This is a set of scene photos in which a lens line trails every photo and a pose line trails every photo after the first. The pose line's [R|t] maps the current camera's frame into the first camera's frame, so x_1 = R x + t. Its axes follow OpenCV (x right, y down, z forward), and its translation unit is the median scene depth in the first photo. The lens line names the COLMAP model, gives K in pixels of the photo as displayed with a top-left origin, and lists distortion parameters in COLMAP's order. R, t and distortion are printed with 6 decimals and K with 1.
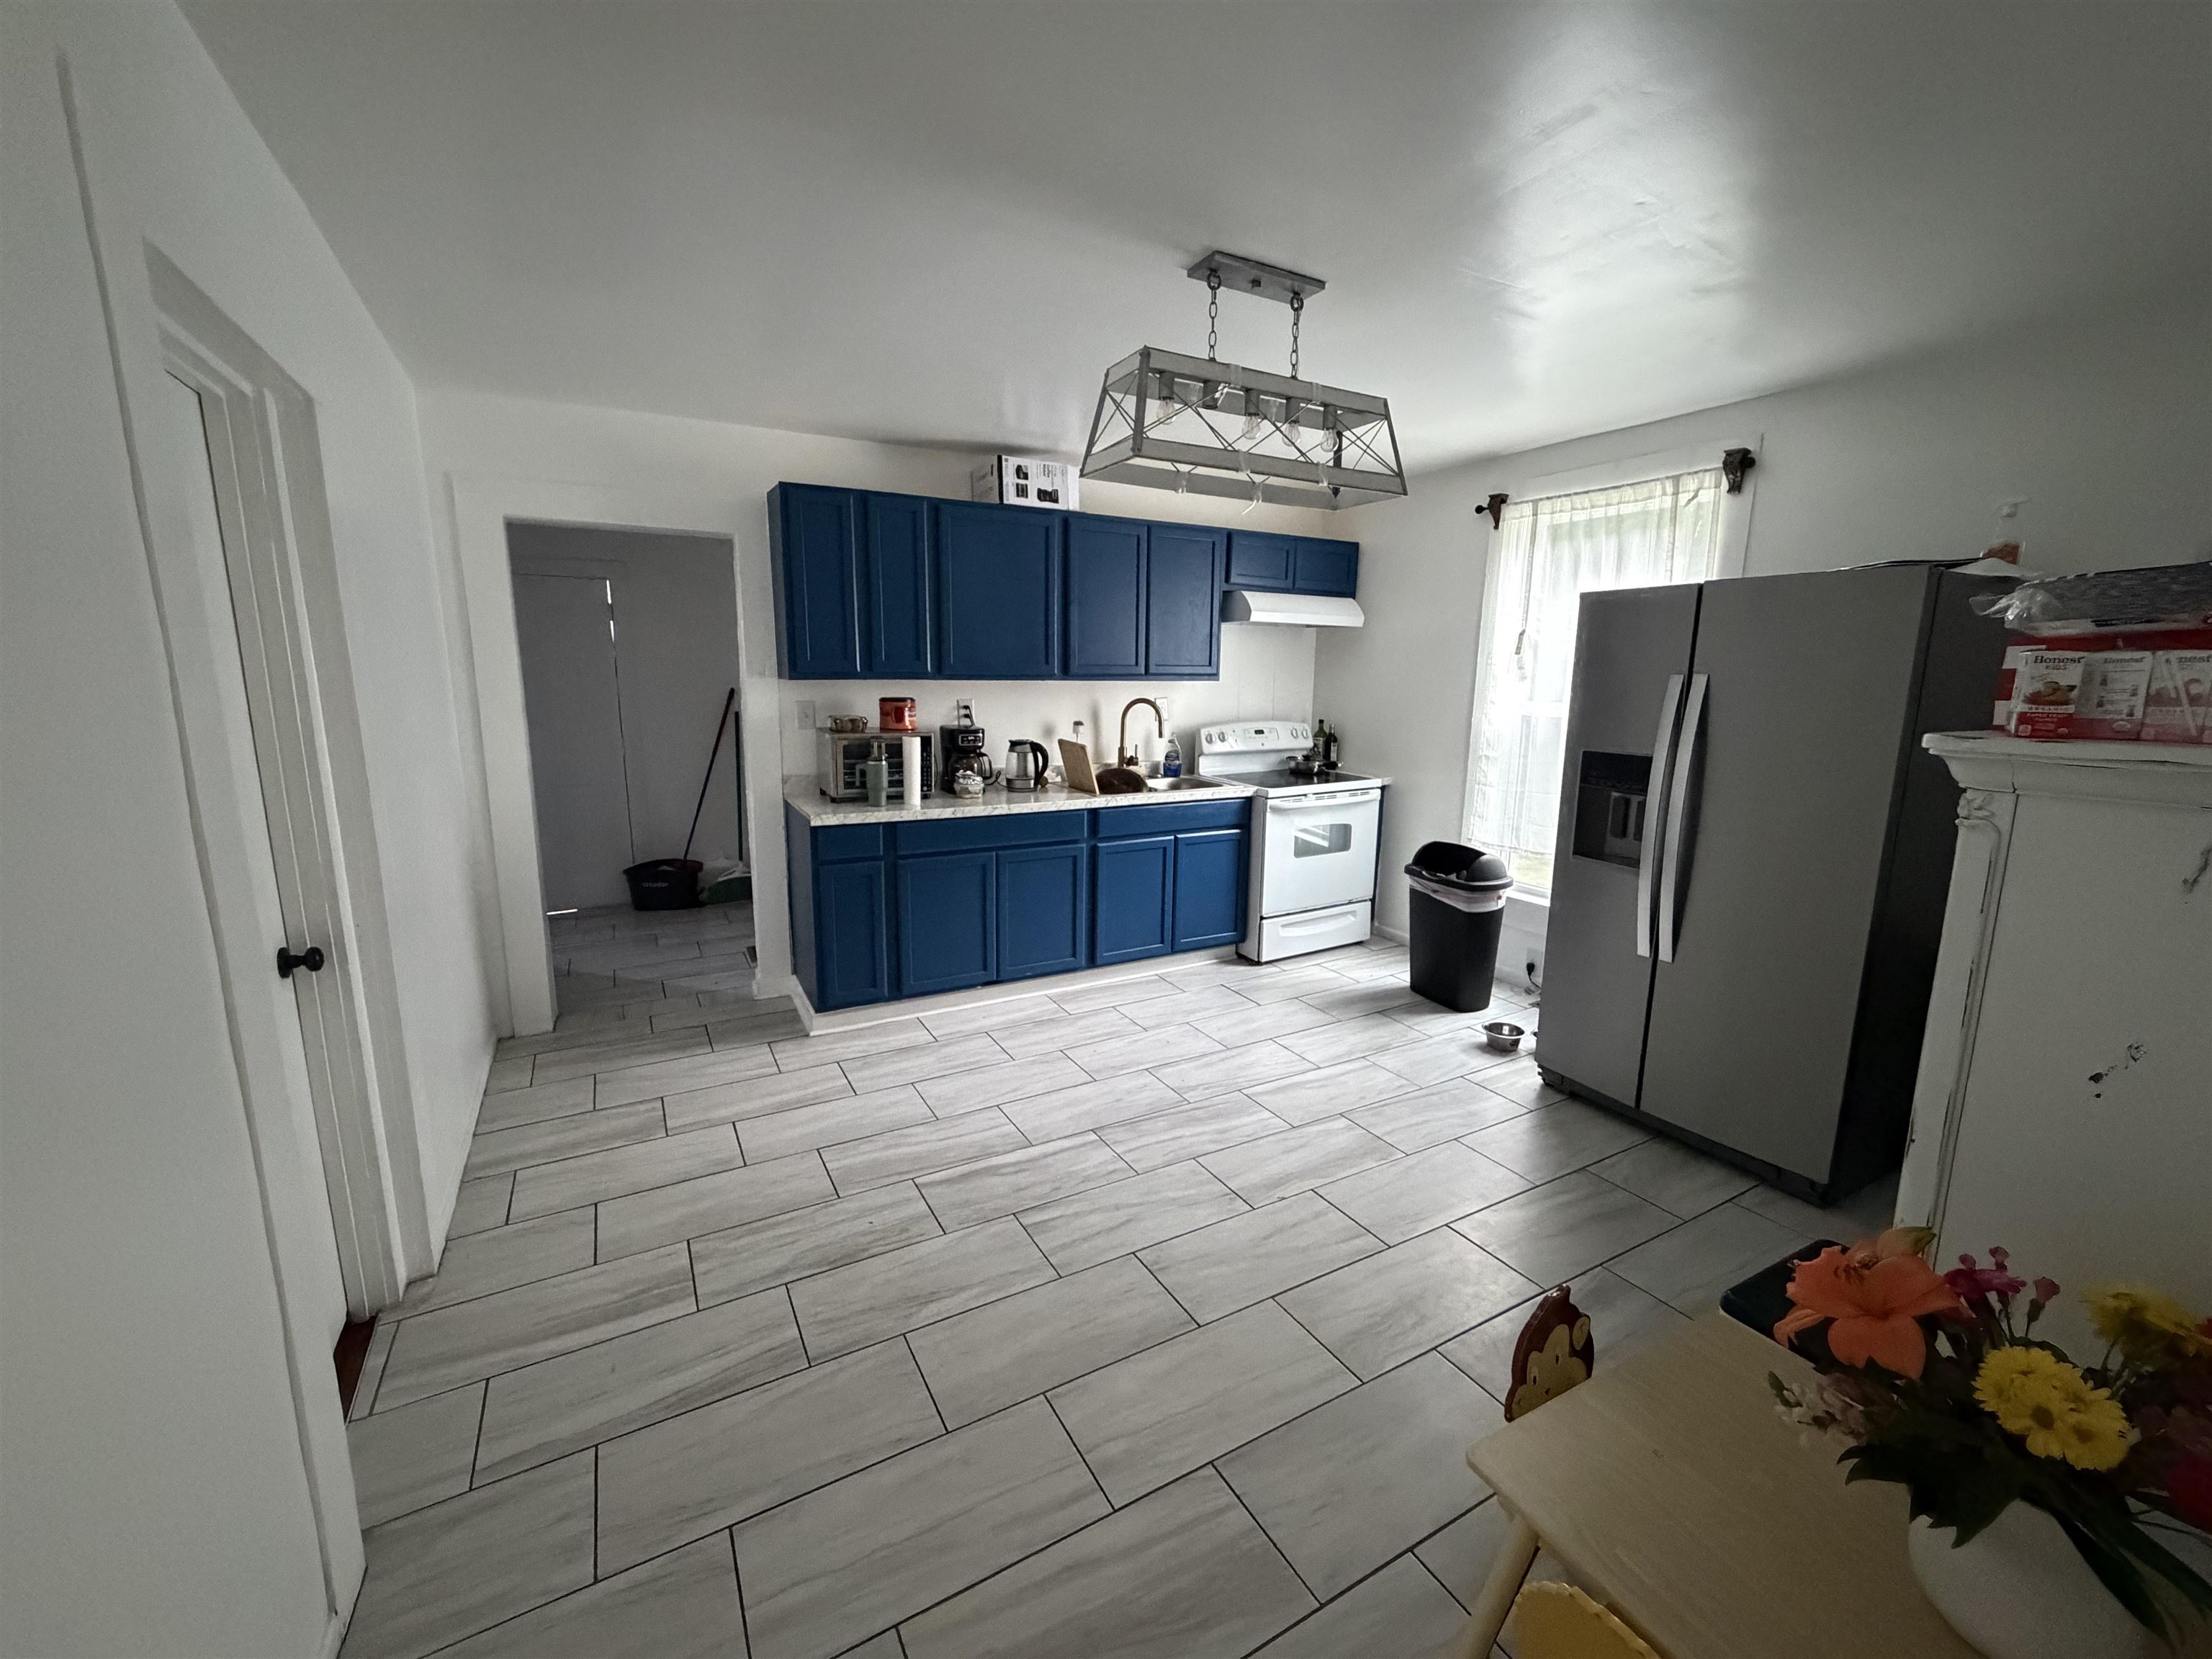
lens RADIAL K [[888.4, 0, 1108.3], [0, 888.4, 828.0], [0, 0, 1]] dist [-0.001400, 0.000195]
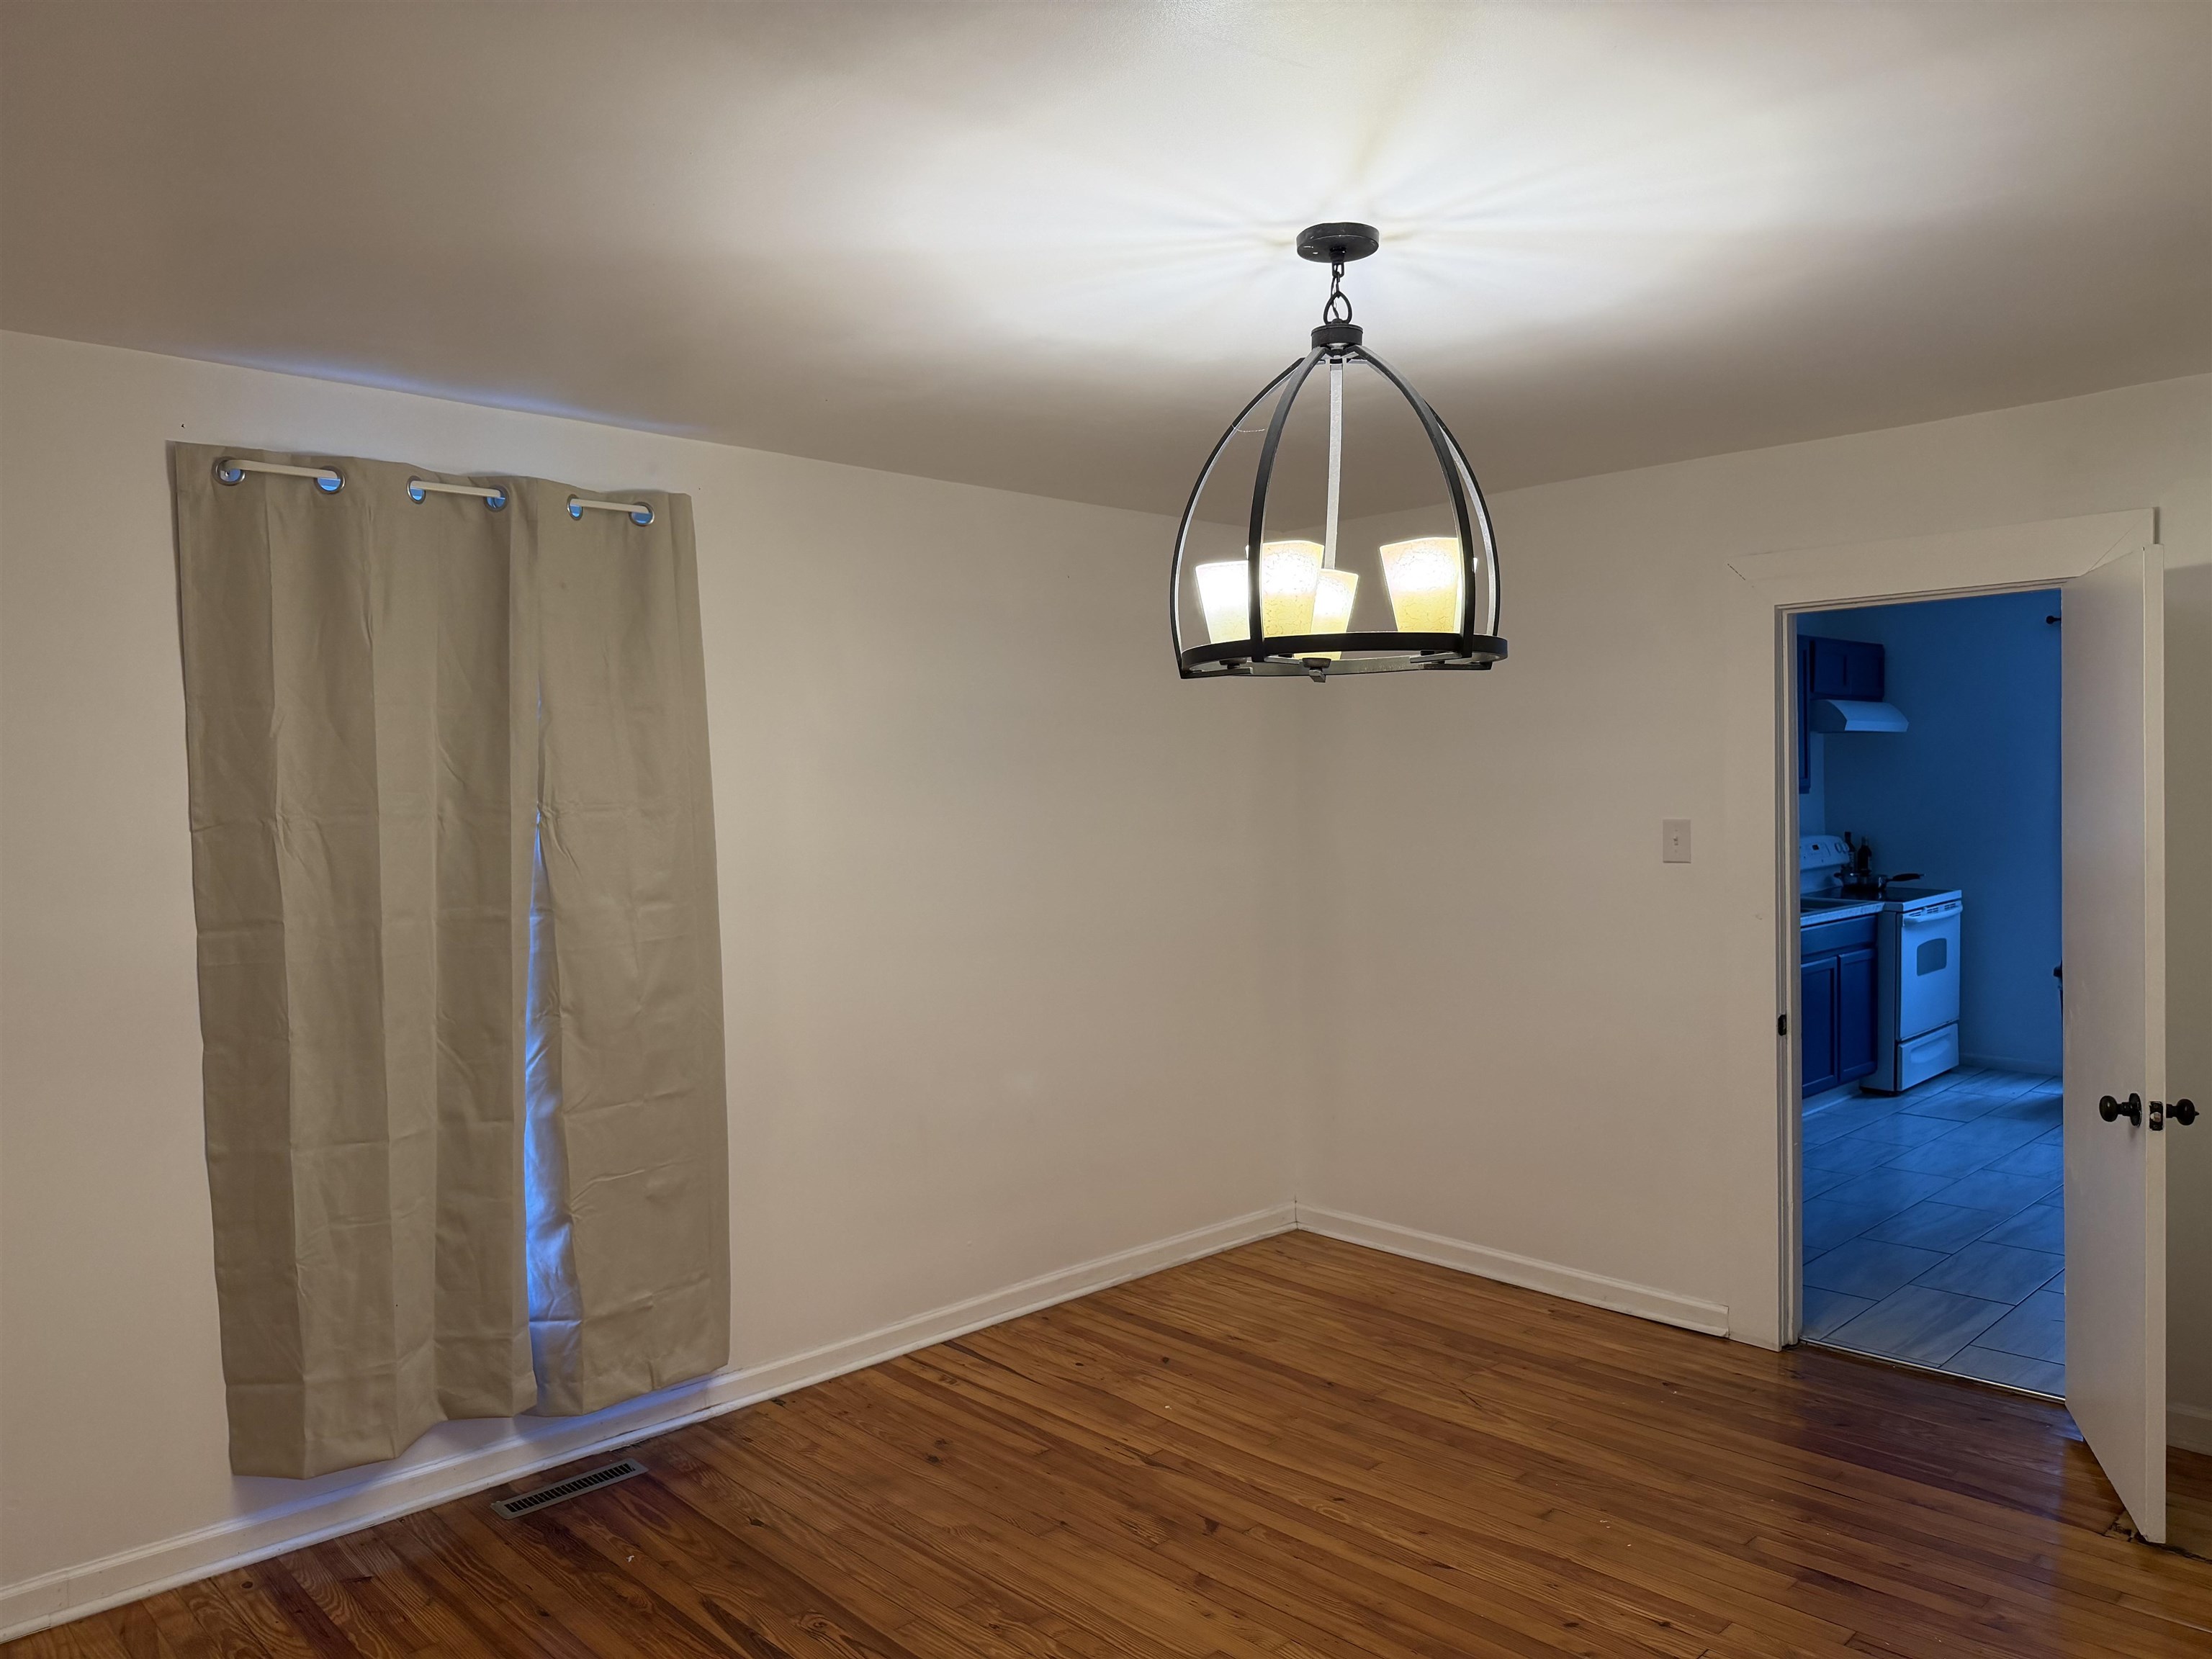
lens RADIAL K [[1570.4, 0, 1102.5], [0, 1570.4, 833.0], [0, 0, 1]] dist [0.043950, -0.057851]
pose [[0.968569, -0.035669, 0.246173, -1.000124], [0.069563, 0.989019, -0.130395, 0.040844], [-0.238819, 0.143421, 0.960414, -0.411217]]
